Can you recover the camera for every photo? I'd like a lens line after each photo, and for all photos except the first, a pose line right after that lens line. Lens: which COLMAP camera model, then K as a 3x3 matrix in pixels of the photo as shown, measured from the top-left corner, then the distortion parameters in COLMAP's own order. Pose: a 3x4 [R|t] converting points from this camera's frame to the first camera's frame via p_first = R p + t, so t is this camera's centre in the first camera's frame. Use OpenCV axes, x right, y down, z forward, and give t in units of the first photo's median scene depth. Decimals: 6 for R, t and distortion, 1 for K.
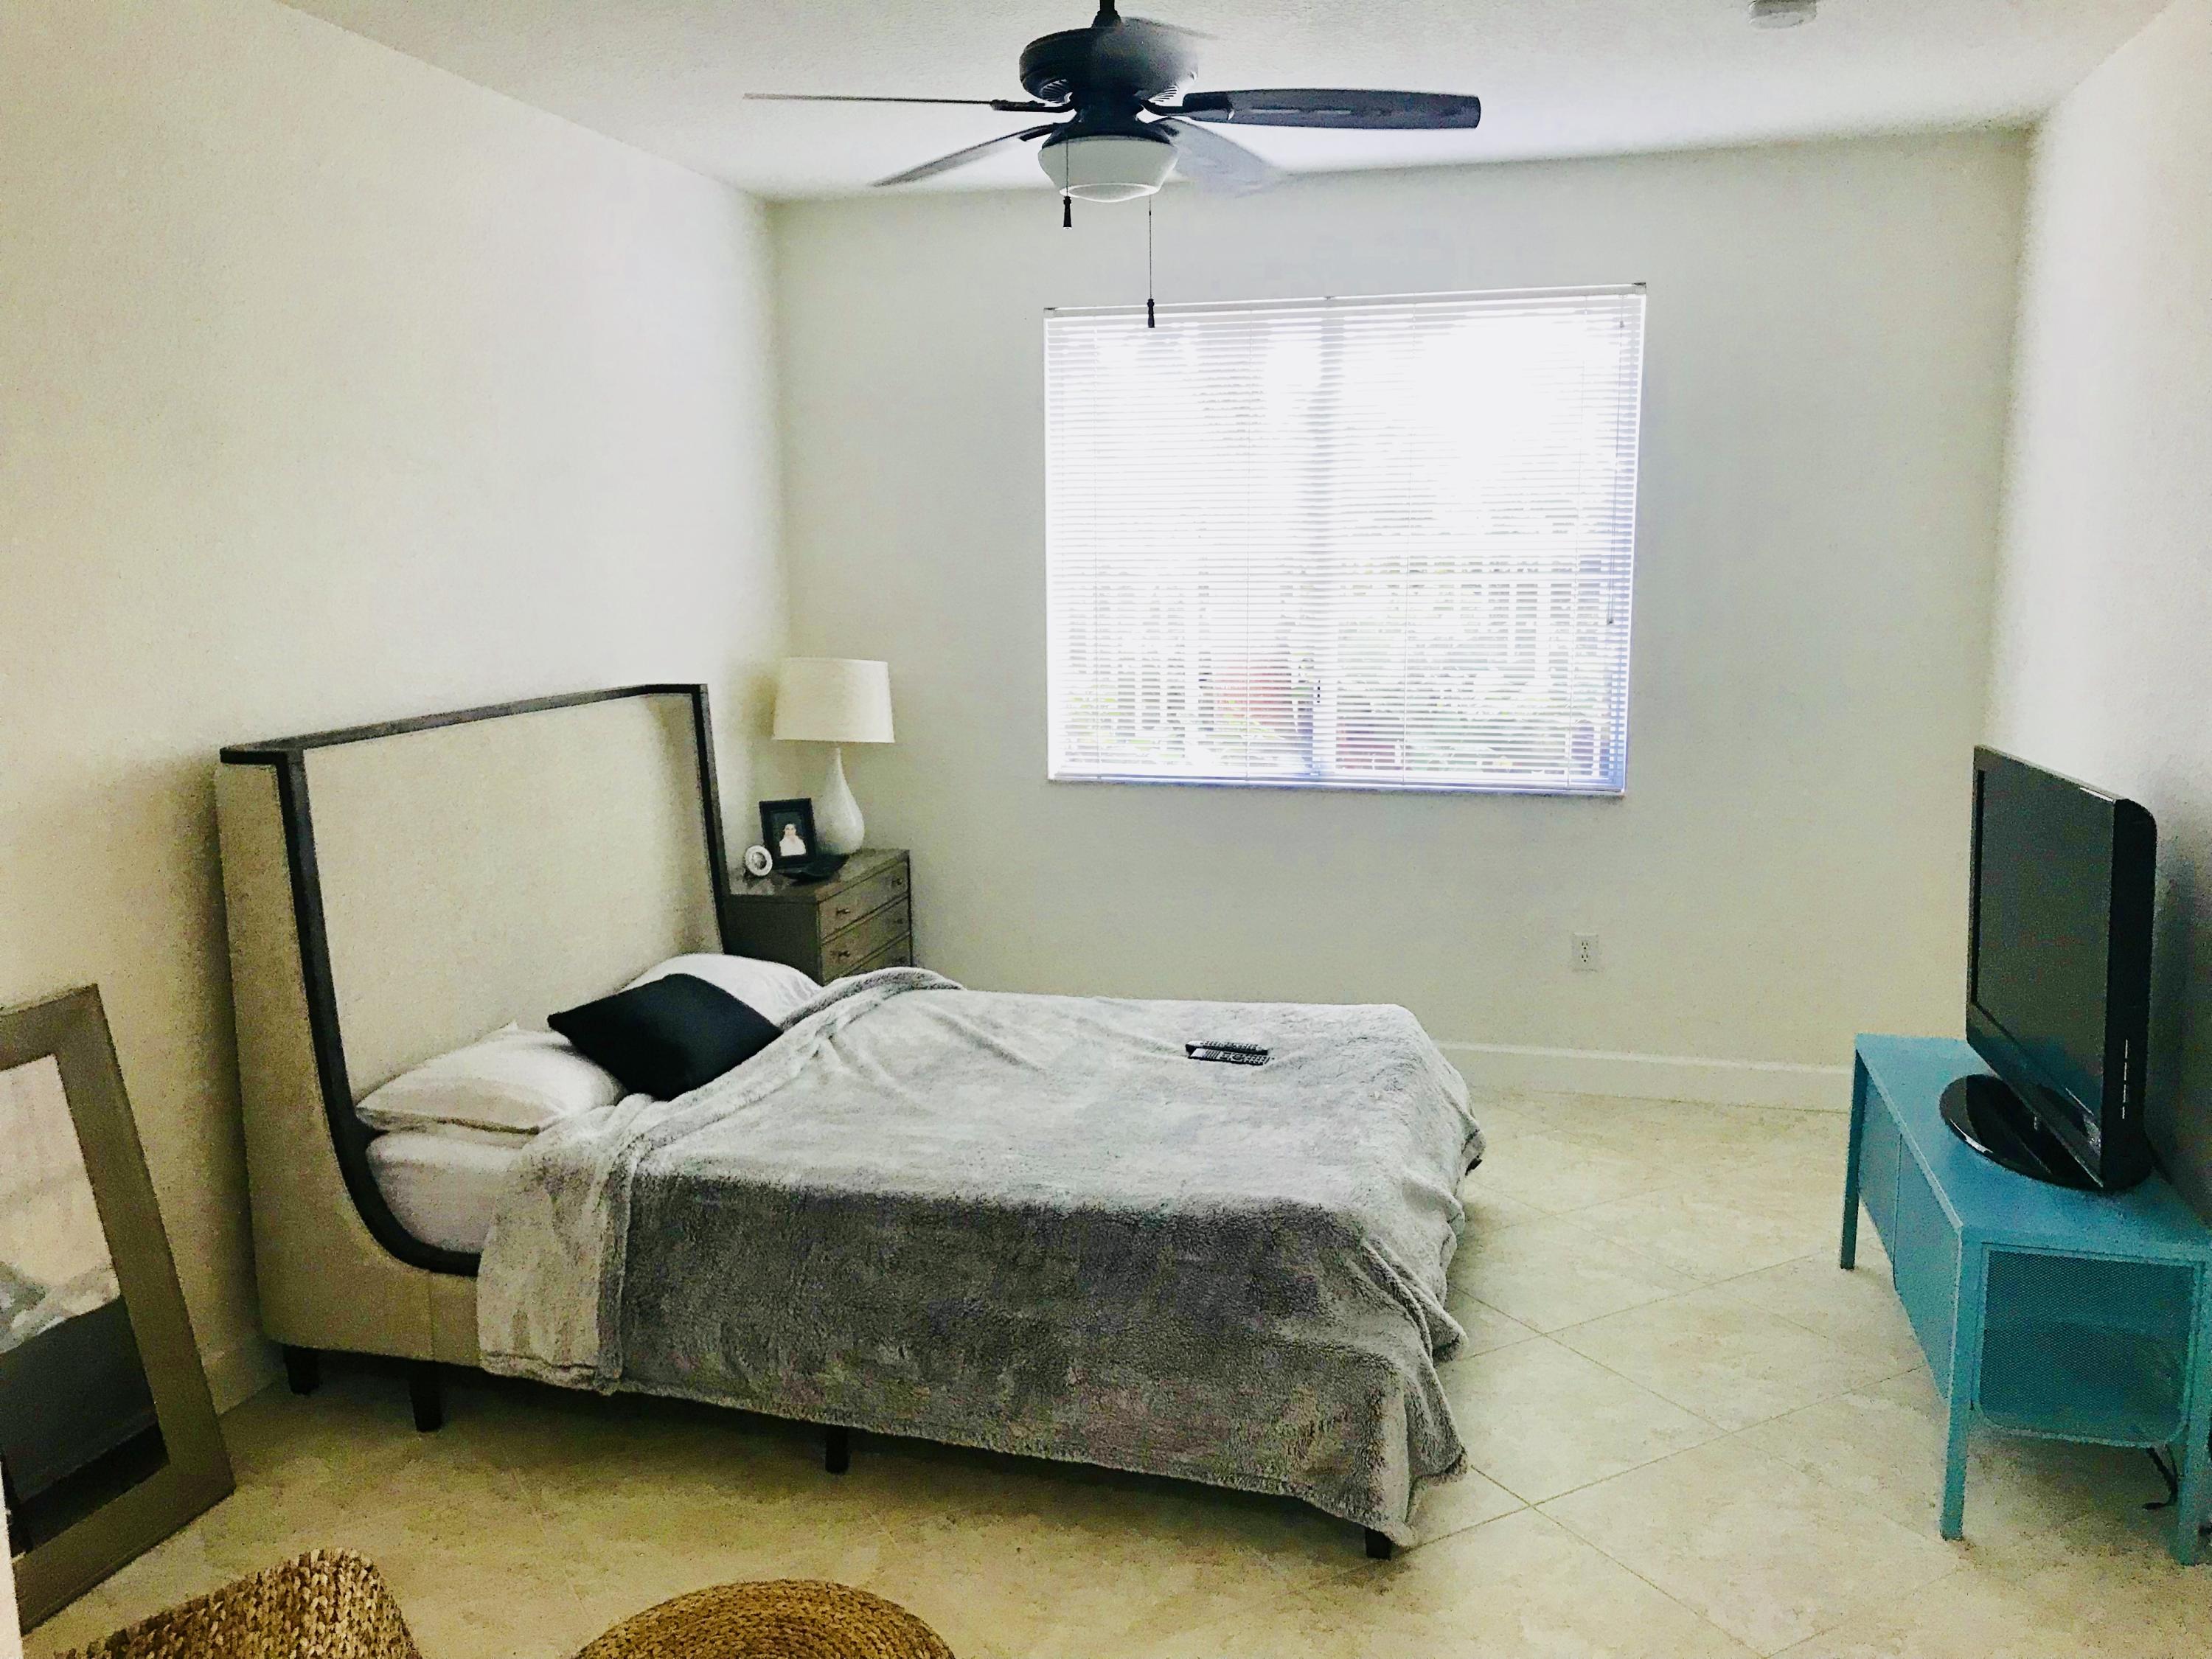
lens RADIAL K [[1811.6, 0, 1099.4], [0, 1811.6, 837.3], [0, 0, 1]] dist [0.042966, -0.063231]
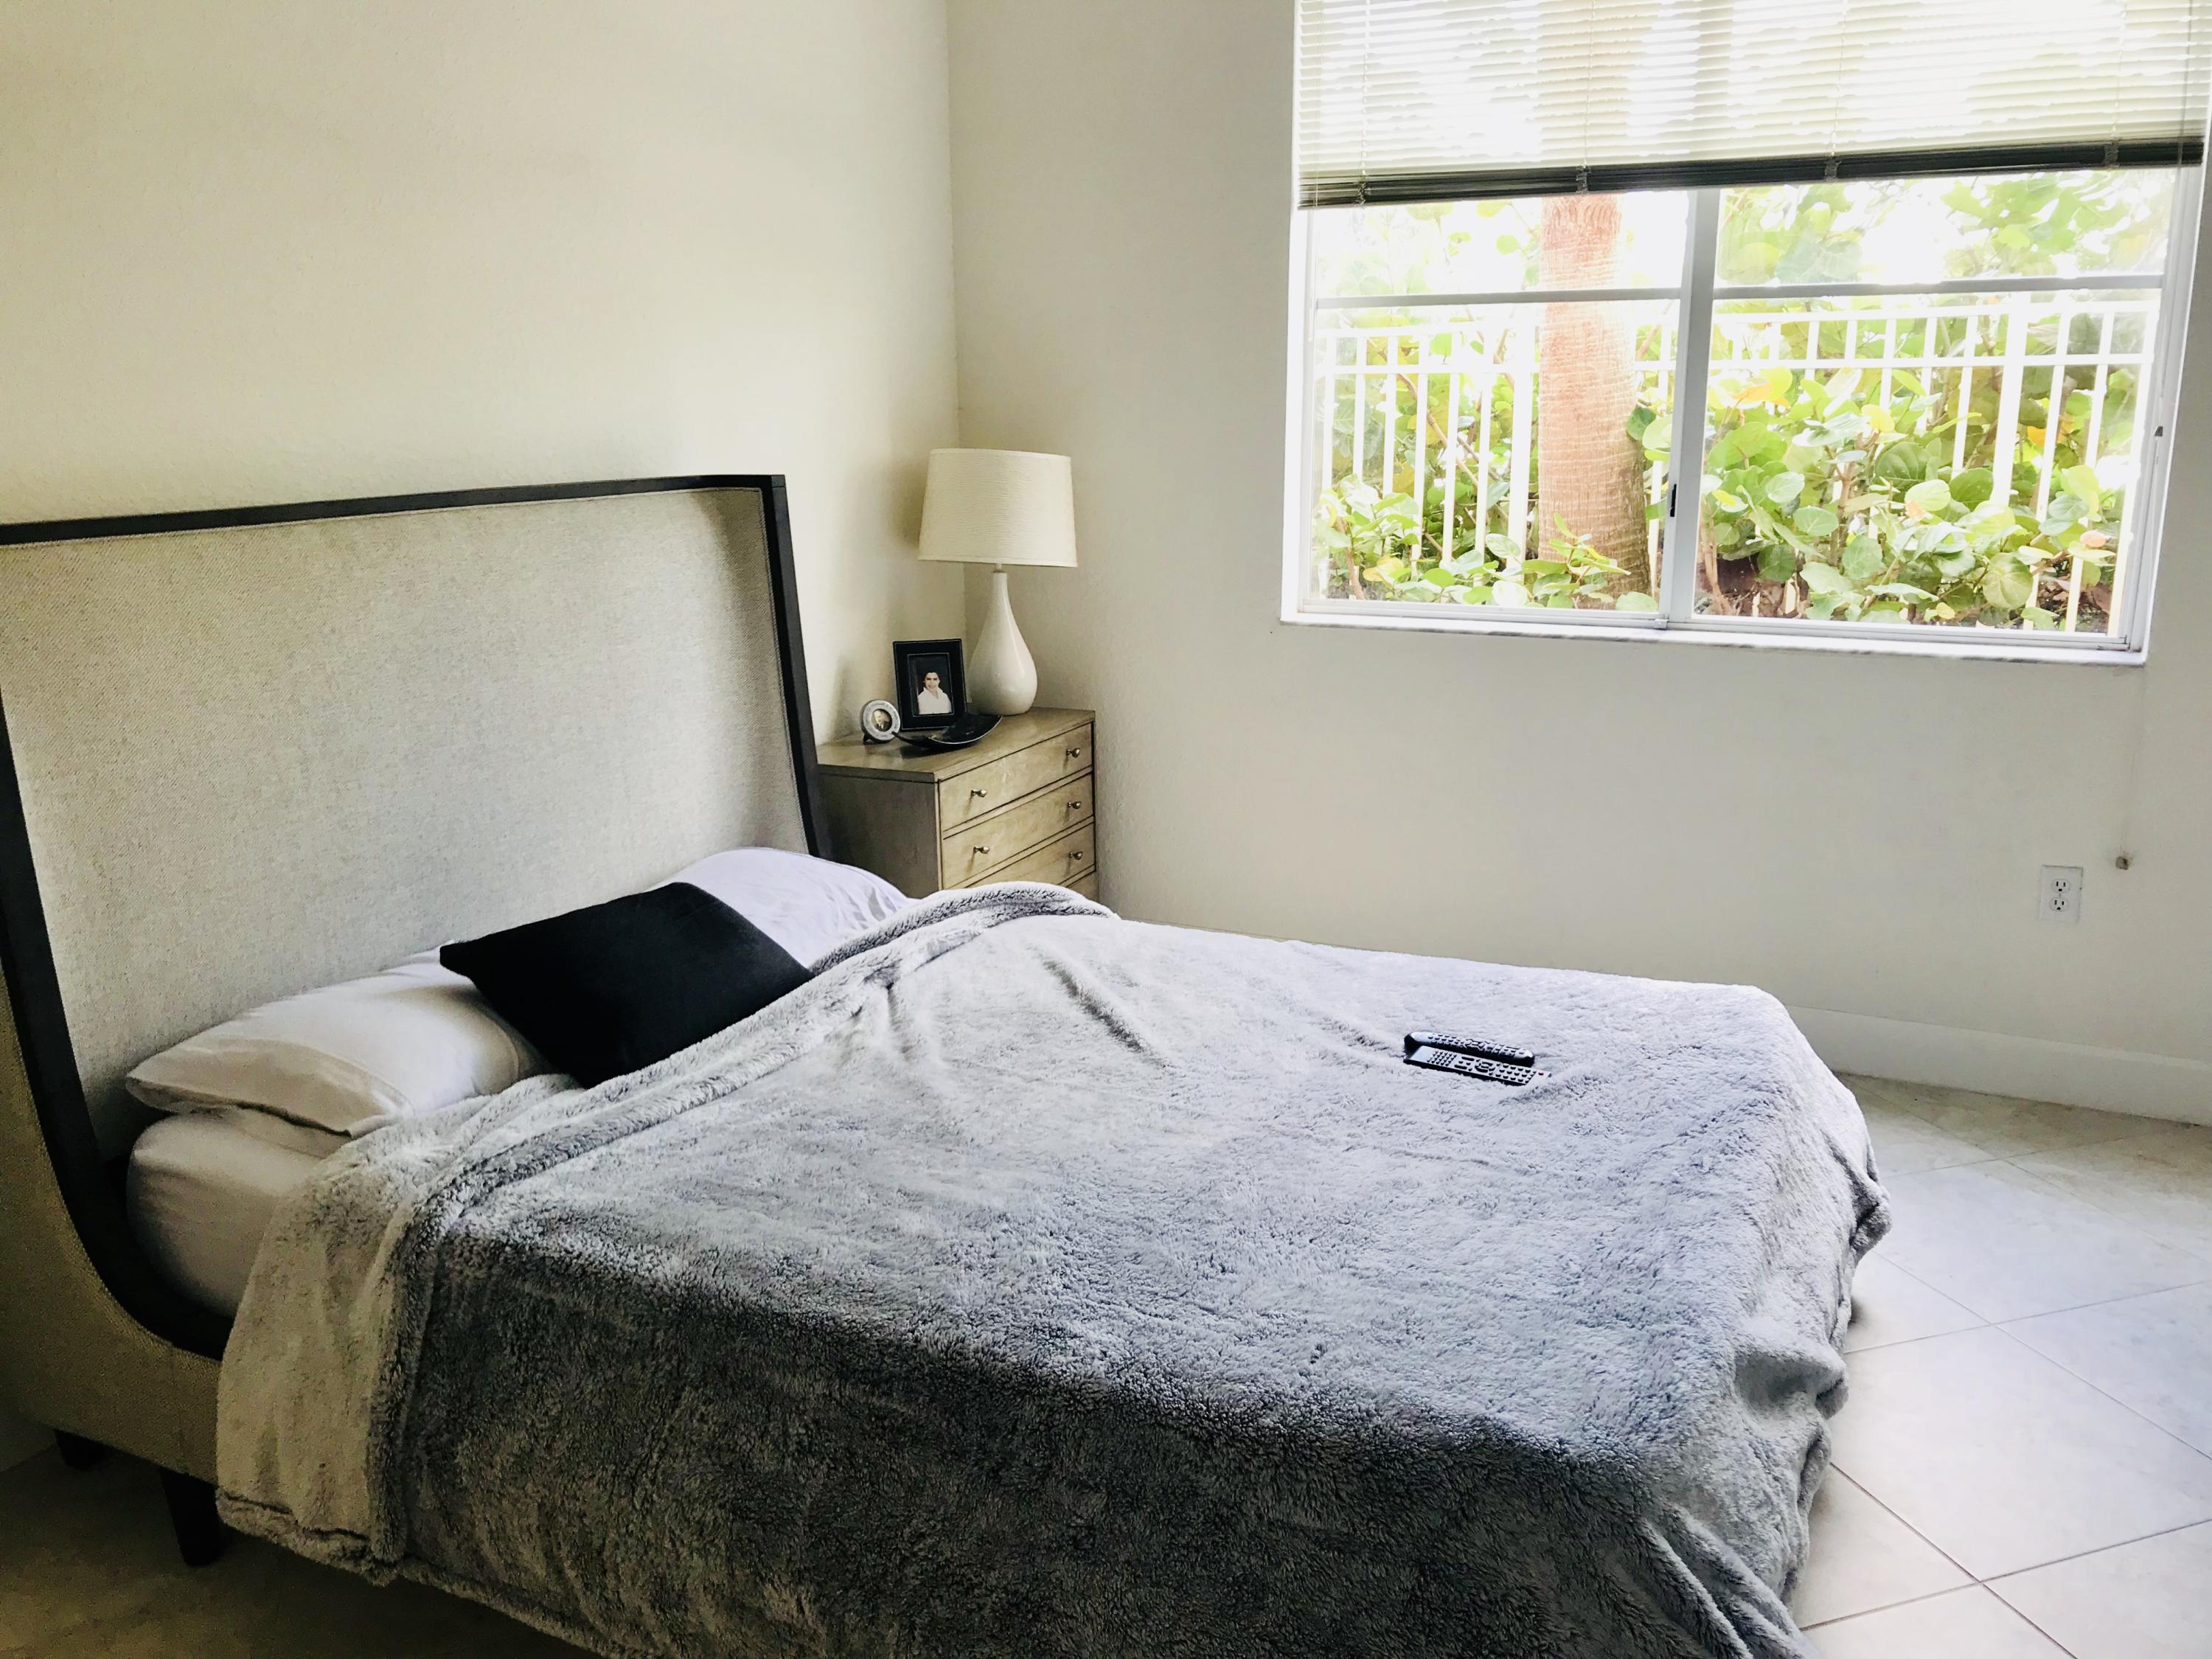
lens RADIAL K [[1811.6, 0, 1105.1], [0, 1811.6, 821.8], [0, 0, 1]] dist [0.042966, -0.063231]
pose [[0.980311, 0.045952, -0.192038, 0.068942], [-0.031363, 0.996434, 0.078330, -0.009543], [0.194952, -0.070765, 0.978257, 0.384458]]
